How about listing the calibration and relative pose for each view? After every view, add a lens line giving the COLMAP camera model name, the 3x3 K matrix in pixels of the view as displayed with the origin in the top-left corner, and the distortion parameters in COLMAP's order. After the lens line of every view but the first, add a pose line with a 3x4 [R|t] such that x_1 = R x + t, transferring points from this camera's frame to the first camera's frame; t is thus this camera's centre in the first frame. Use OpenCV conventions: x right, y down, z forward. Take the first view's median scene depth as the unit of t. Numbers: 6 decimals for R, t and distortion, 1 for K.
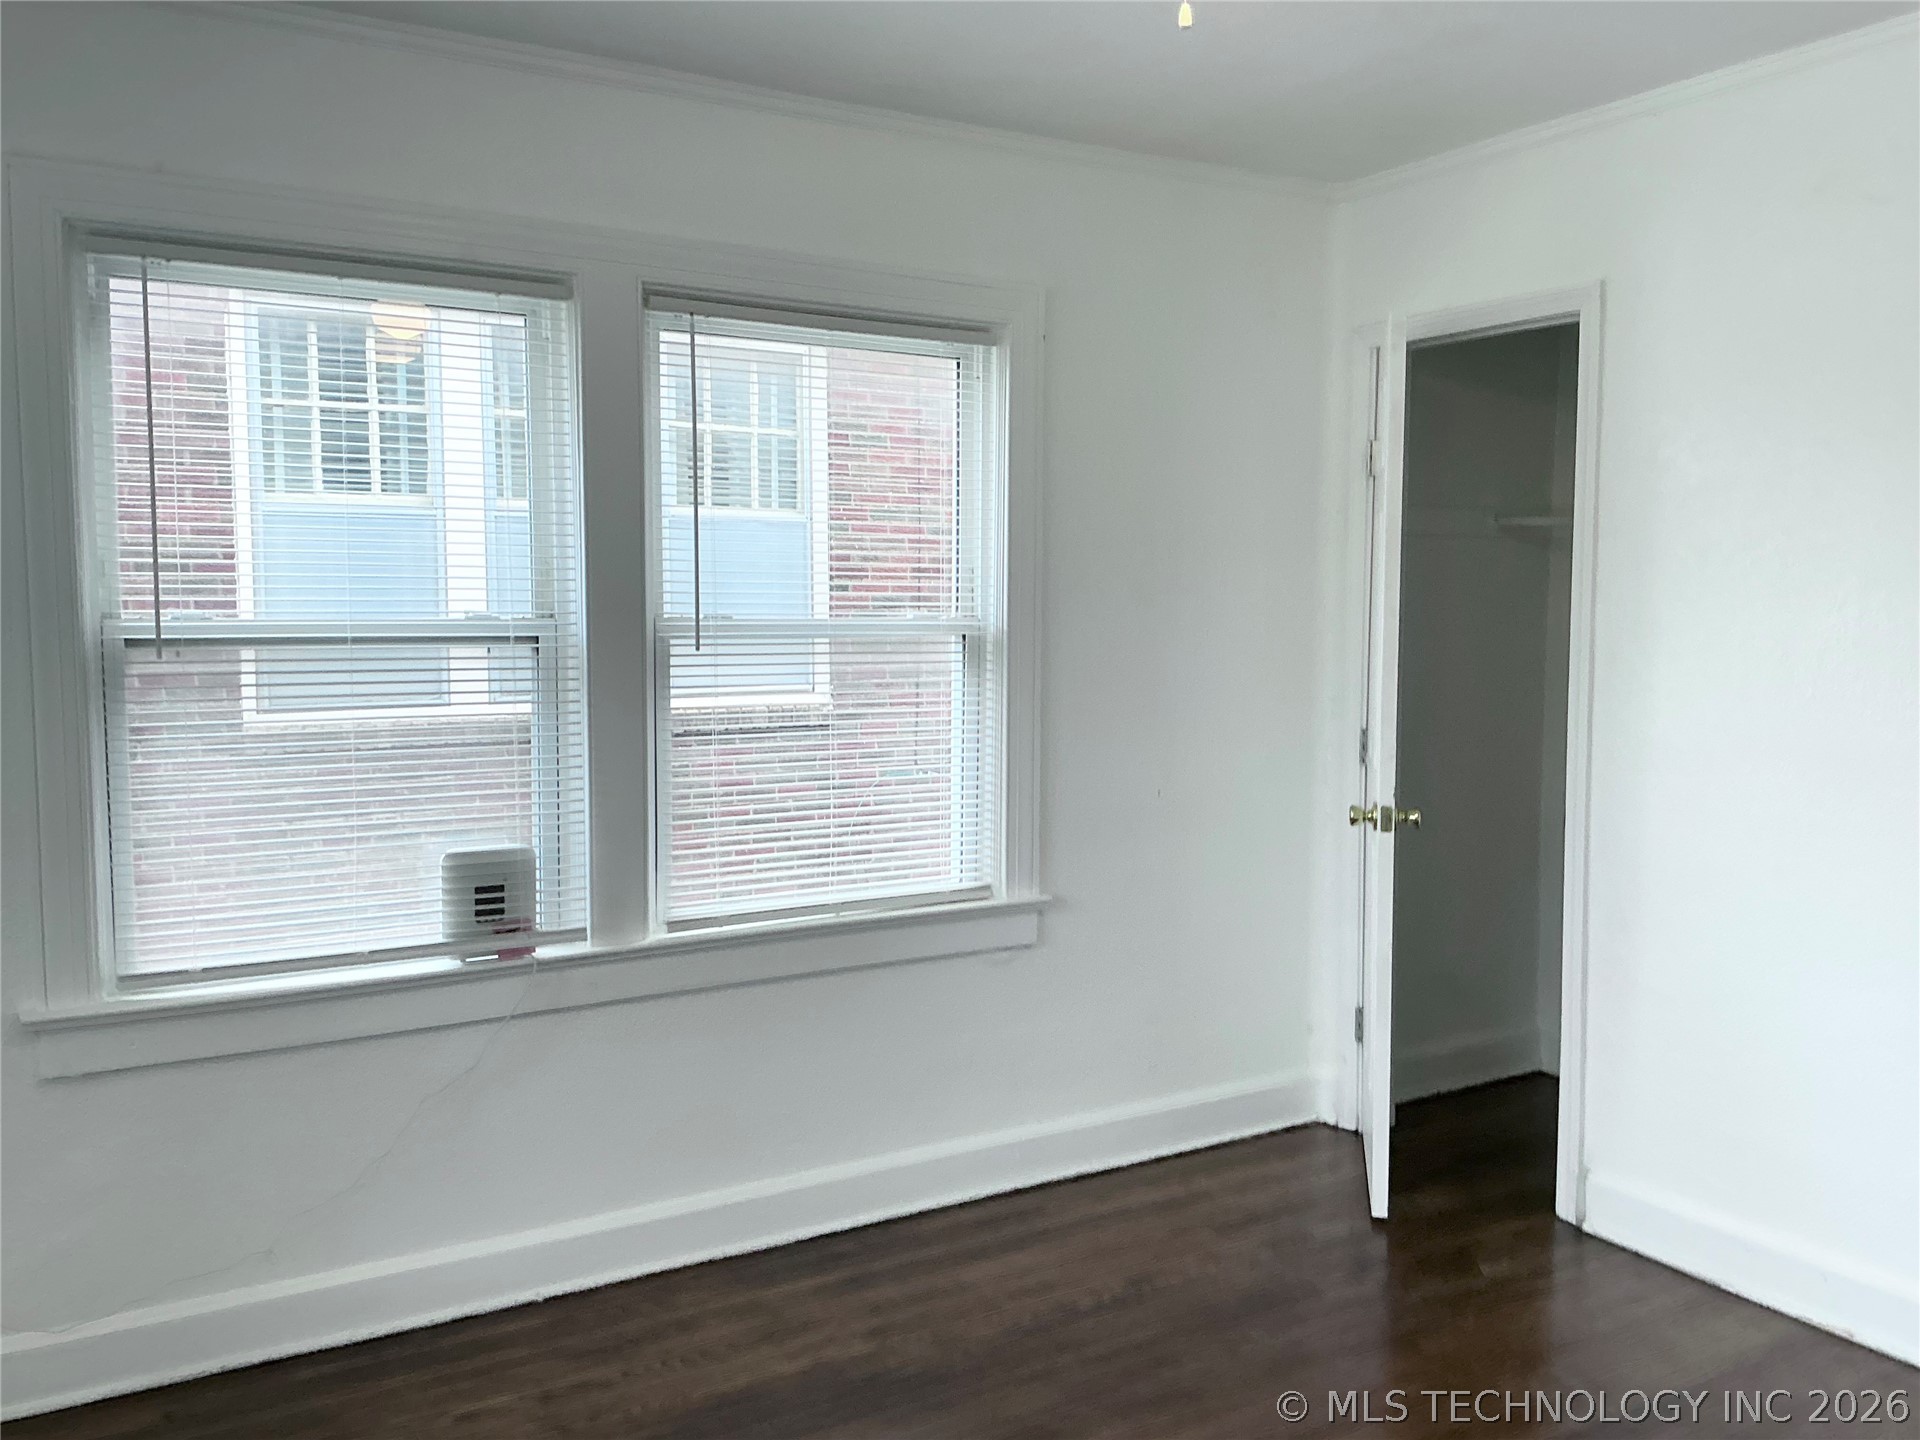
lens RADIAL K [[1581.6, 0, 942.1], [0, 1581.6, 726.2], [0, 0, 1]] dist [0.098198, -0.156819]
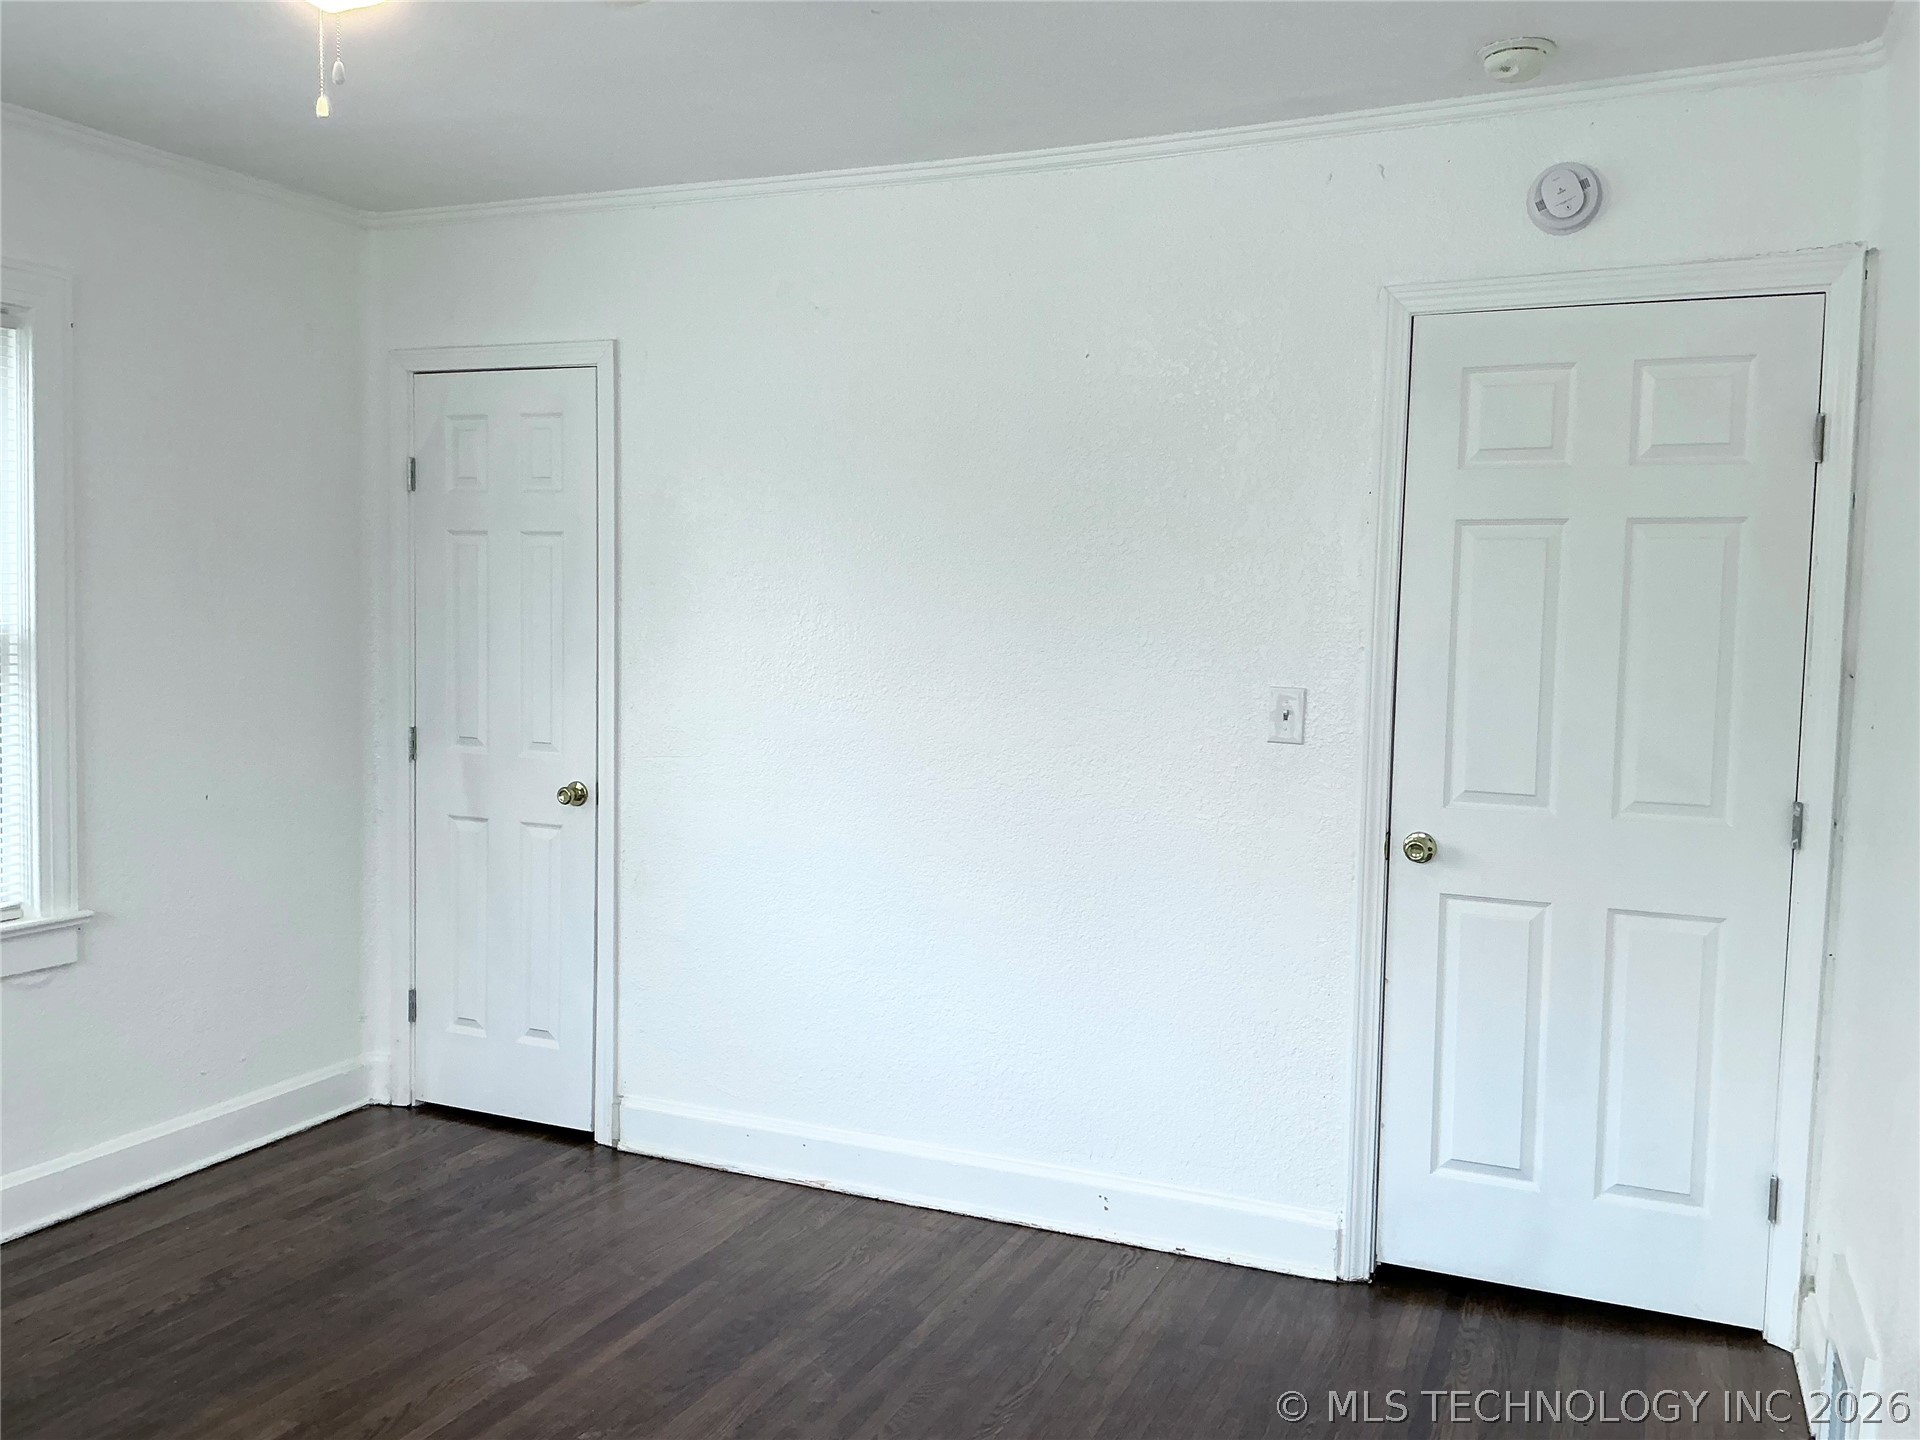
lens RADIAL K [[1581.6, 0, 966.9], [0, 1581.6, 724.9], [0, 0, 1]] dist [0.098198, -0.156819]
pose [[0.808614, -0.023174, 0.587882, -0.078863], [0.021811, 0.999718, 0.009408, -0.002357], [-0.587935, 0.005215, 0.808892, -0.102380]]
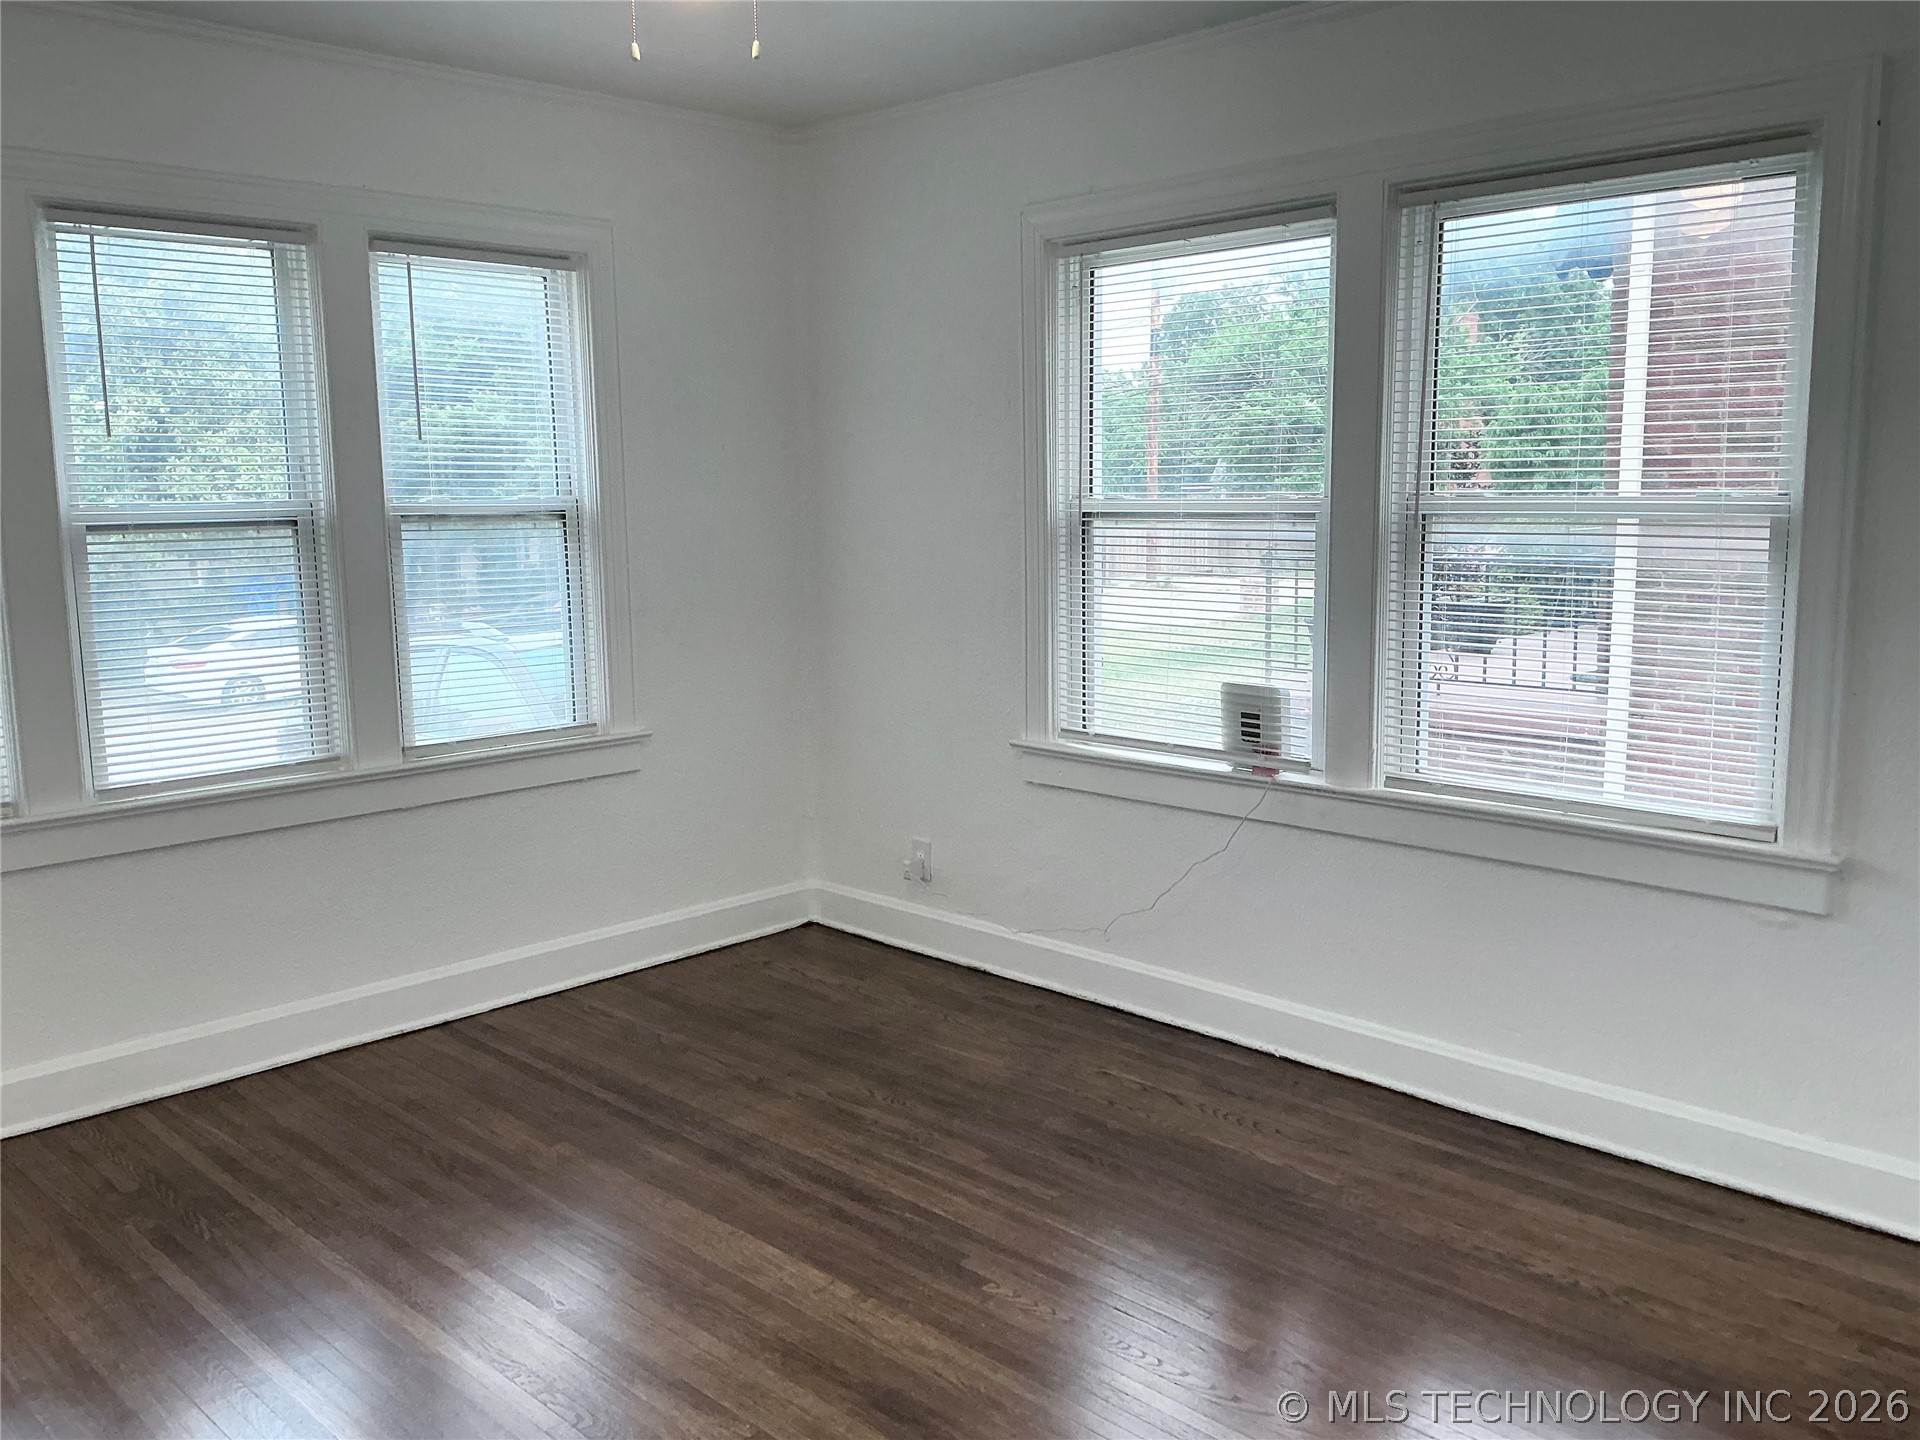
lens RADIAL K [[1581.6, 0, 976.1], [0, 1581.6, 718.6], [0, 0, 1]] dist [0.098198, -0.156819]
pose [[0.256029, 0.139925, -0.956489, 0.776409], [-0.065048, 0.989719, 0.127375, -0.036884], [0.964478, 0.029606, 0.262498, 0.422597]]
